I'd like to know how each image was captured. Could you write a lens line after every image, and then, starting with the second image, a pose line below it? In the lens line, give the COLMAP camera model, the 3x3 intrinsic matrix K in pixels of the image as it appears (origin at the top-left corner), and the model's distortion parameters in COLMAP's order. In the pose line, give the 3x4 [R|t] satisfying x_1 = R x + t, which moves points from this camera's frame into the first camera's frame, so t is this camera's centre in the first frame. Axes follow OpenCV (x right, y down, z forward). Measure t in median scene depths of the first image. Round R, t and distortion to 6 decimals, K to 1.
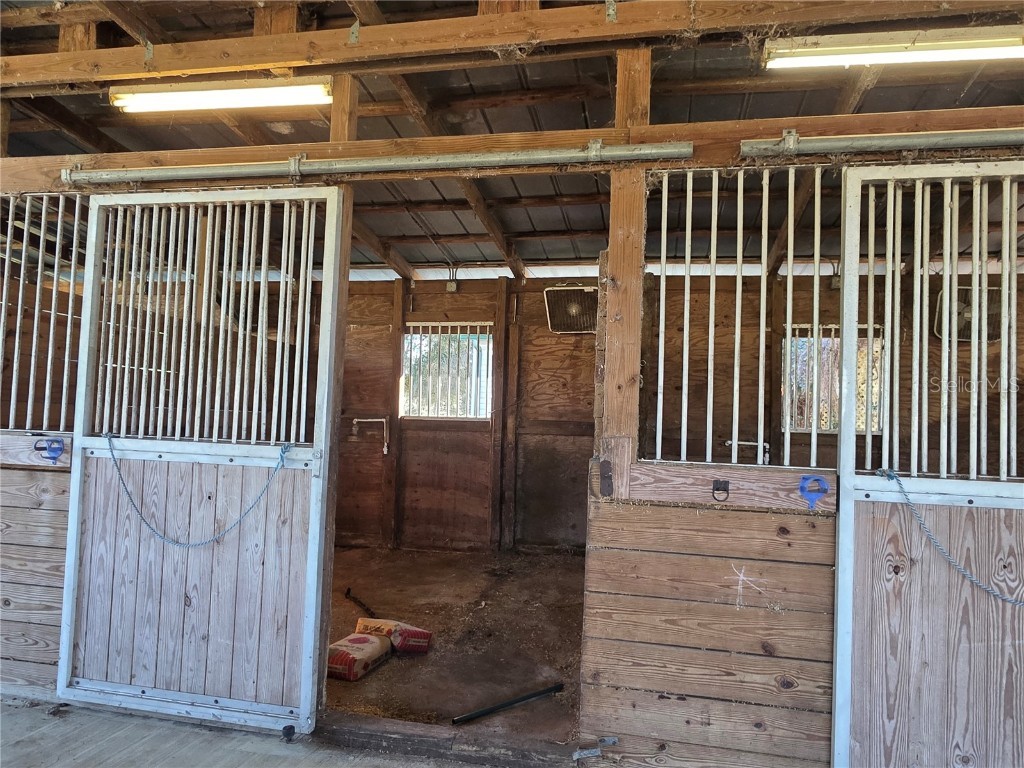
lens RADIAL K [[607.1, 0, 512.7], [0, 607.1, 396.4], [0, 0, 1]] dist [0.000072, 0.000648]
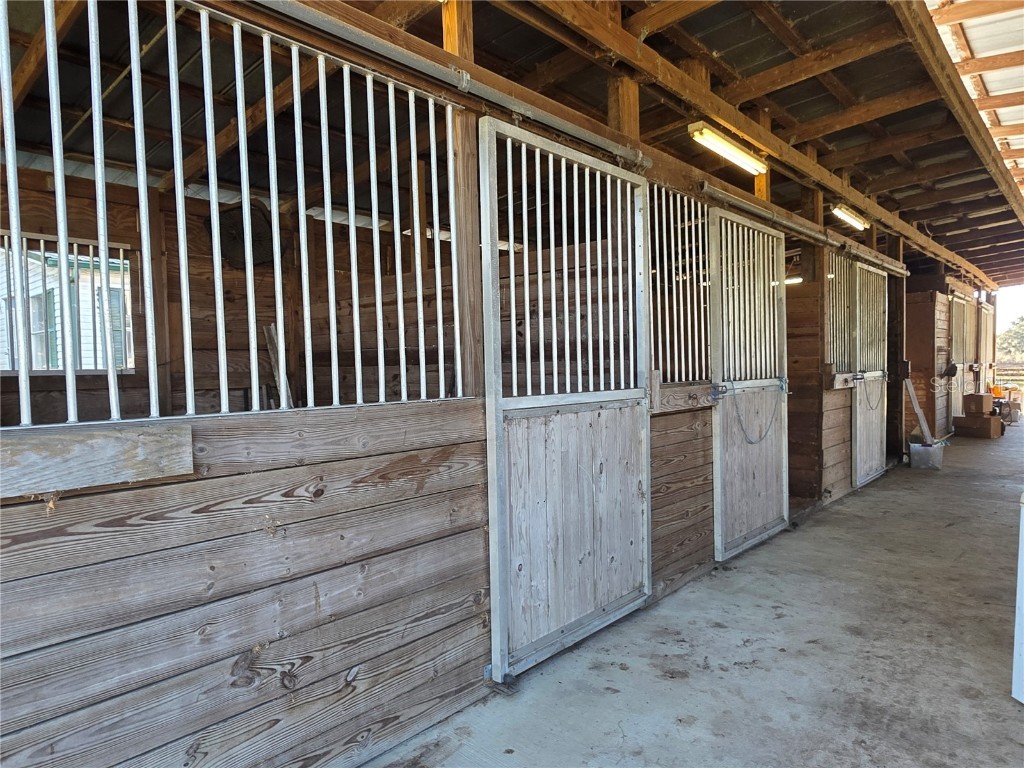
lens RADIAL K [[607.1, 0, 512.7], [0, 607.1, 396.4], [0, 0, 1]] dist [0.000072, 0.000648]
pose [[0.549283, -0.094264, 0.830302, -1.037667], [0.022142, 0.994910, 0.098303, -0.027094], [-0.835343, -0.035612, 0.548575, 0.305304]]
